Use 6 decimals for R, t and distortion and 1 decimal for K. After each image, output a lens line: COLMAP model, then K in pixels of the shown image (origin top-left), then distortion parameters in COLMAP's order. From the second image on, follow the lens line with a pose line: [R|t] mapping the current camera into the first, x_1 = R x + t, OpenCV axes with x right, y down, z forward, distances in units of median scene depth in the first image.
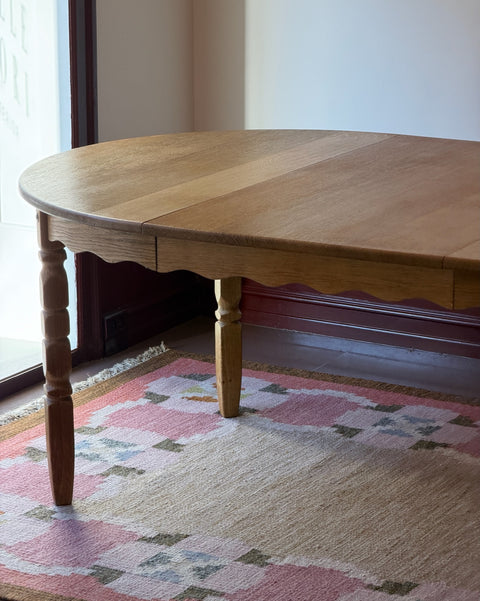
lens RADIAL K [[1967.1, 0, 240.0], [0, 1967.1, 300.5], [0, 0, 1]] dist [0.366827, -1.586686]
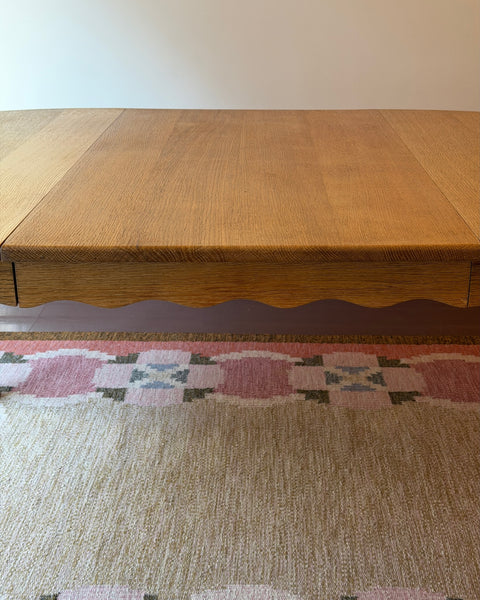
lens RADIAL K [[899.0, 0, 242.5], [0, 899.0, 308.4], [0, 0, 1]] dist [0.217286, 0.060374]
pose [[0.877934, -0.173770, 0.446134, -0.102179], [0.119572, 0.981862, 0.147135, -0.046061], [-0.463610, -0.075830, 0.882788, 0.574424]]
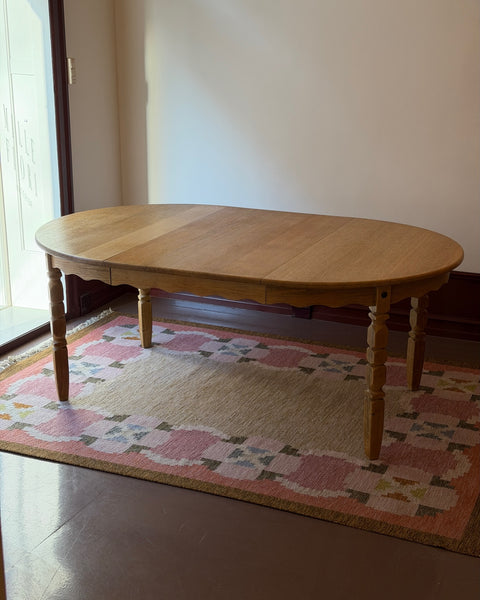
lens RADIAL K [[899.0, 0, 242.5], [0, 899.0, 308.4], [0, 0, 1]] dist [0.217286, 0.060374]
pose [[0.992895, -0.027142, 0.115856, -0.014860], [0.020834, 0.998252, 0.055309, -0.032397], [-0.117154, -0.052503, 0.991725, 0.088921]]
